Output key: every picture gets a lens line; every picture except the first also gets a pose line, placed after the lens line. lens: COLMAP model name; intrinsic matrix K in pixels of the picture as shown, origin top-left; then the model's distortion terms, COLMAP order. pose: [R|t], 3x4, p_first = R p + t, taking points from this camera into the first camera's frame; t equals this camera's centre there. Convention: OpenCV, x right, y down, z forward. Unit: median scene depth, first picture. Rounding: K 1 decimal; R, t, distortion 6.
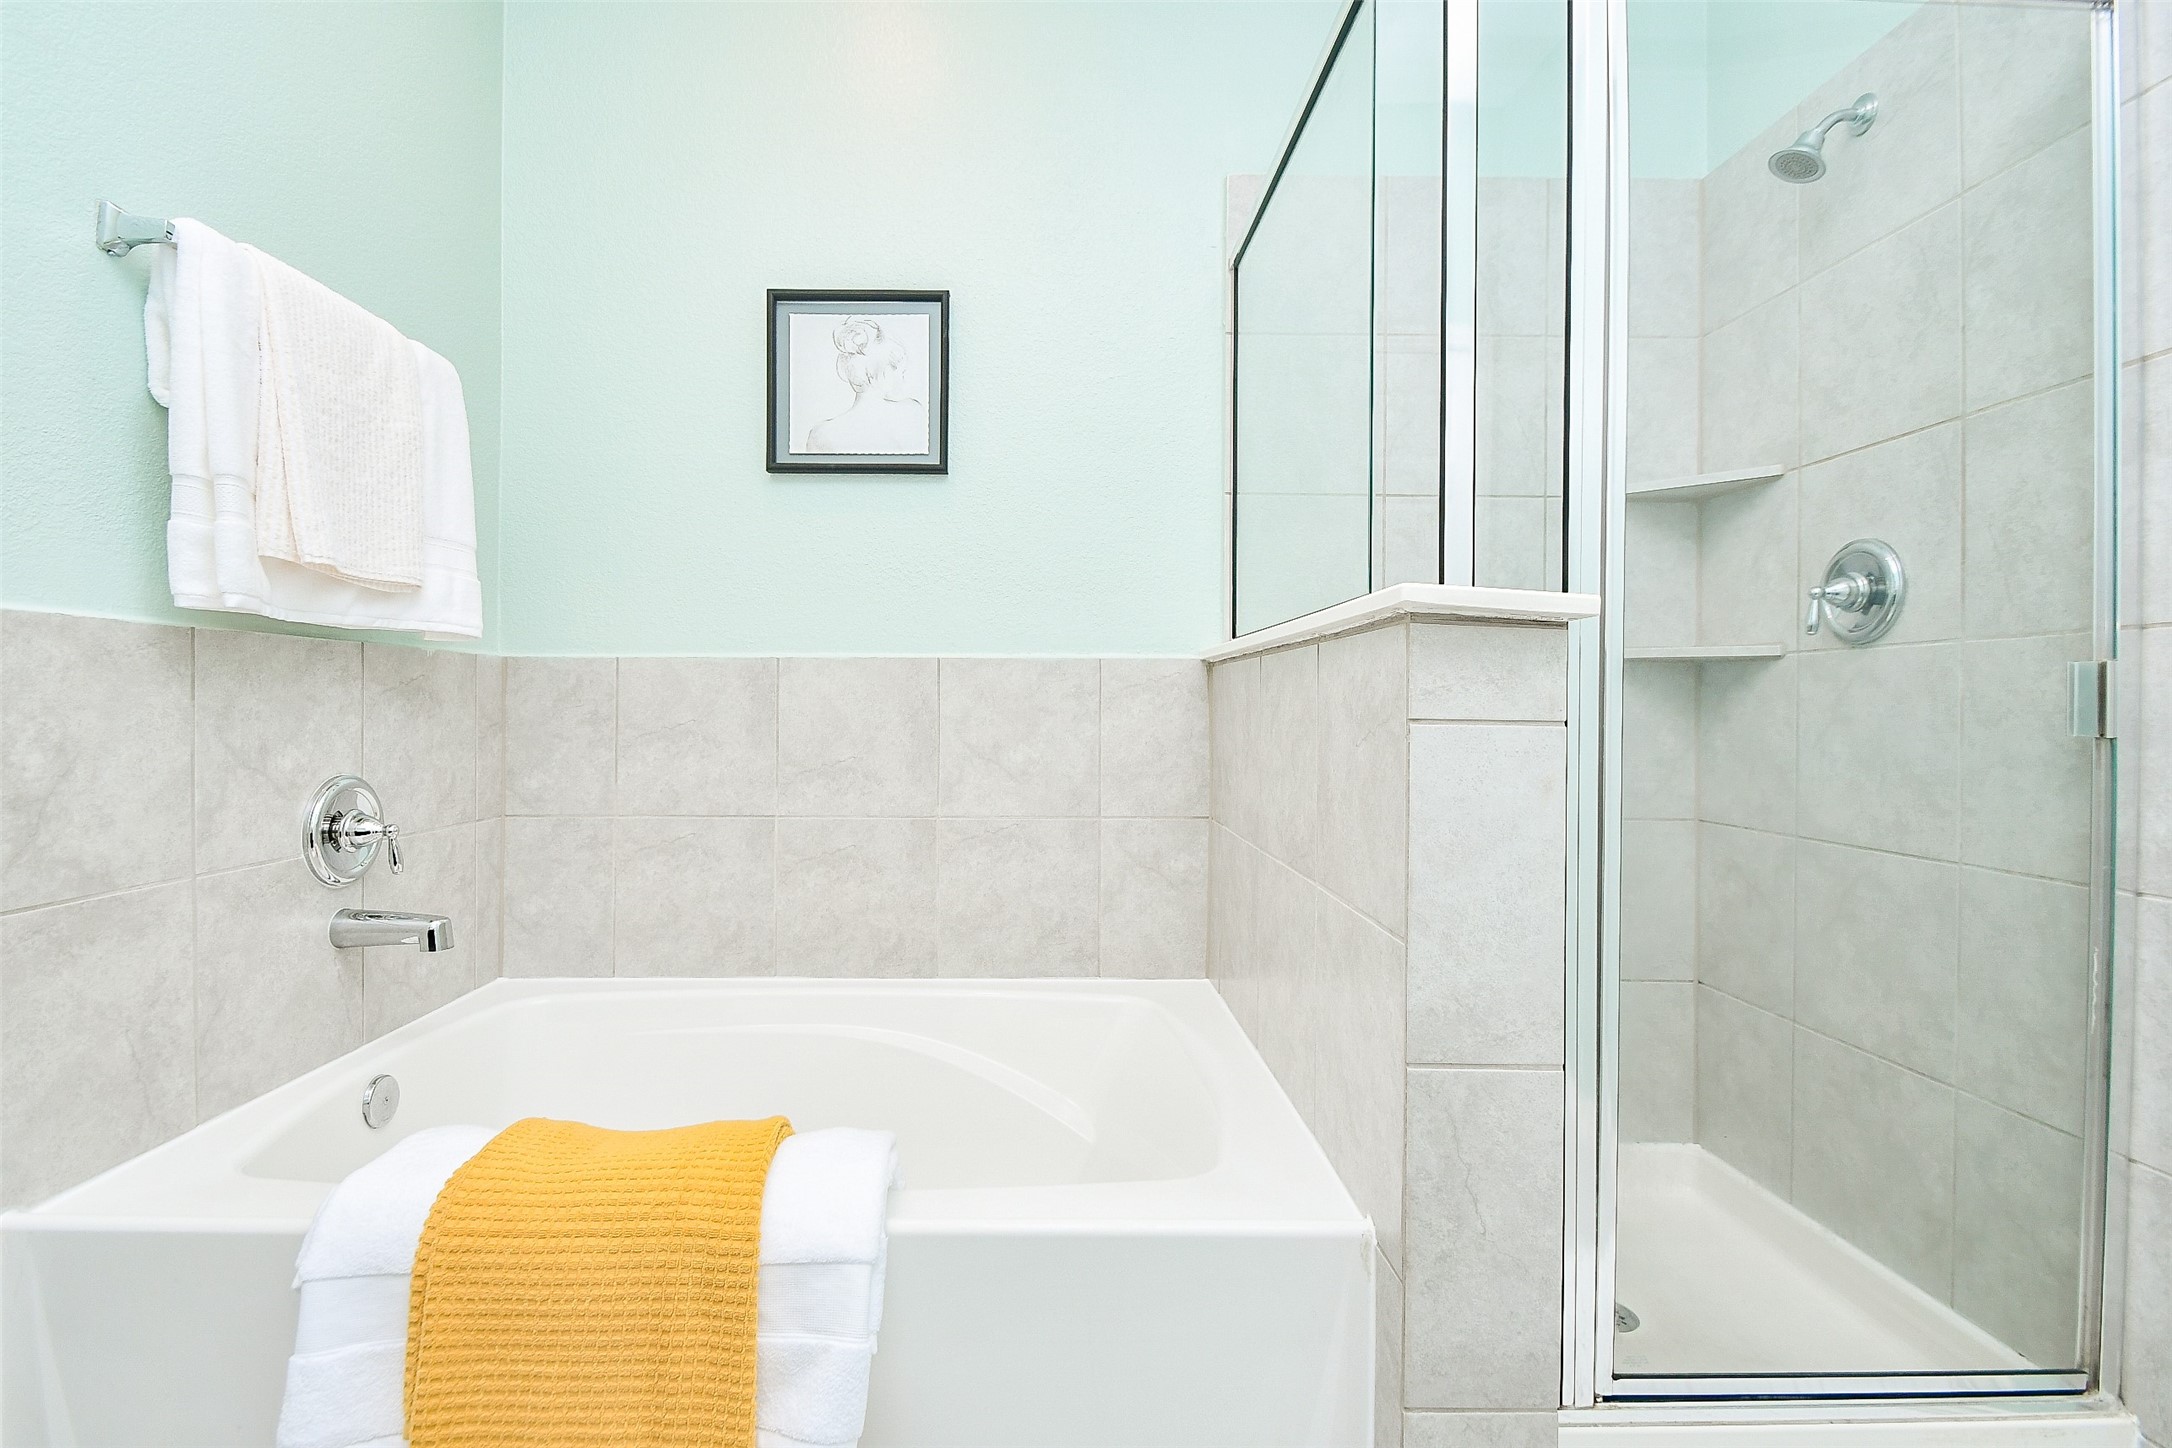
lens RADIAL K [[1015.2, 0, 1041.4], [0, 1015.2, 699.8], [0, 0, 1]] dist [-0.000885, -0.002008]
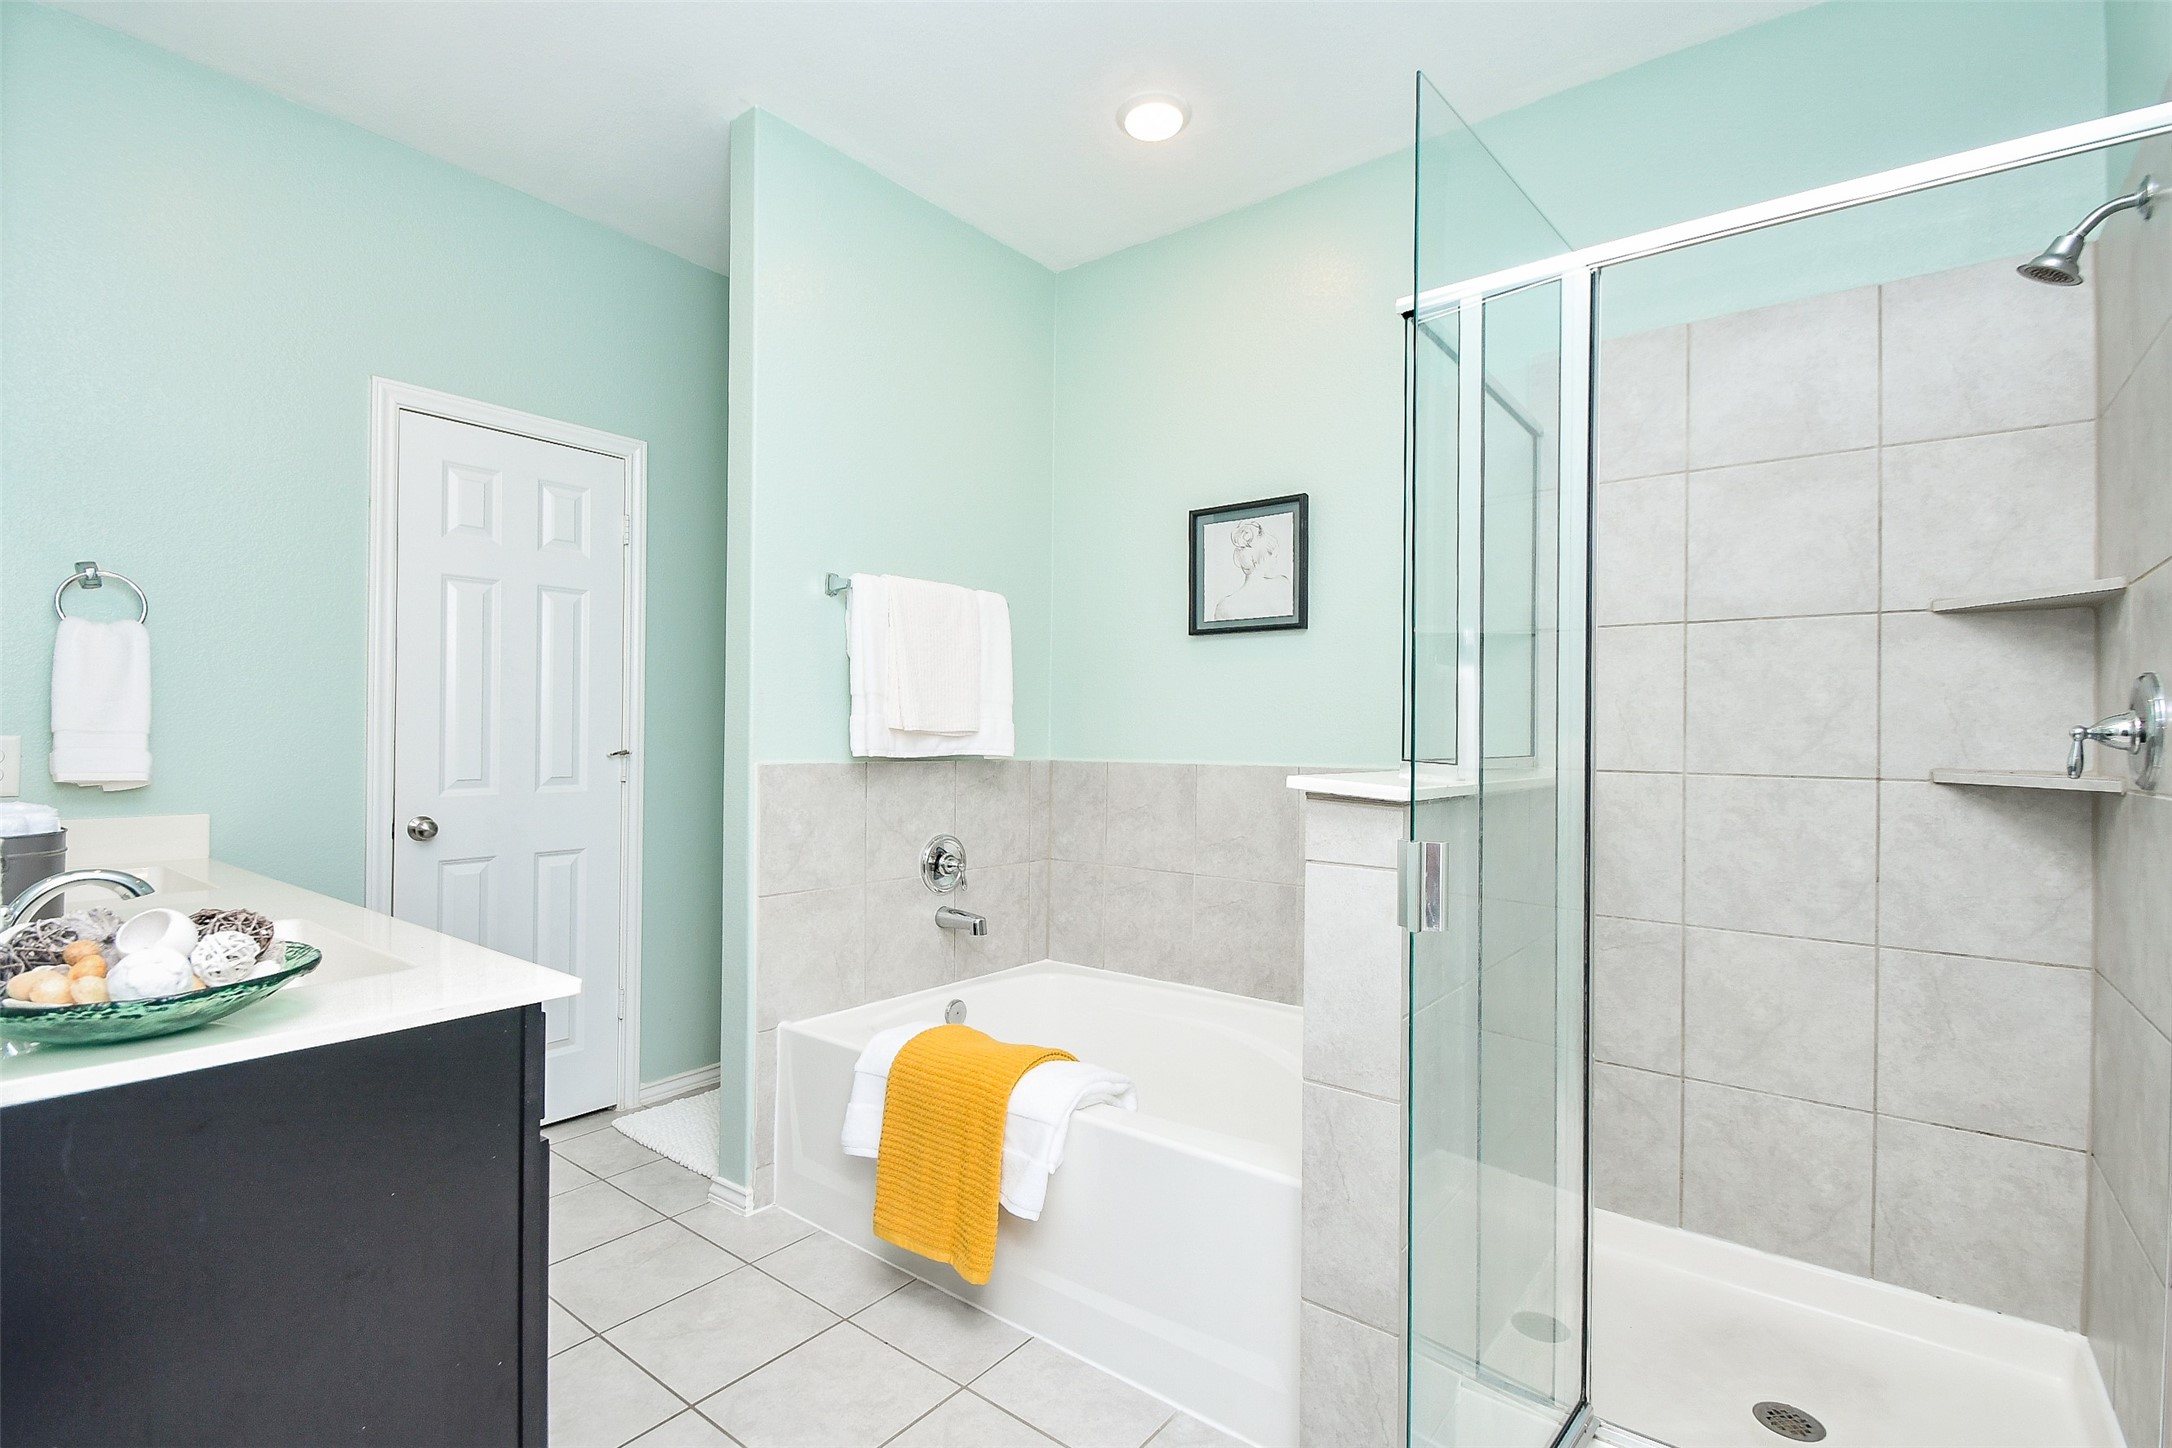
lens RADIAL K [[961.7, 0, 1091.4], [0, 961.7, 733.9], [0, 0, 1]] dist [-0.001419, -0.007990]
pose [[0.795858, -0.000403, -0.605483, 0.459808], [-0.005230, 0.999958, -0.007539, -0.075219], [0.605461, 0.009167, 0.795822, -0.181245]]
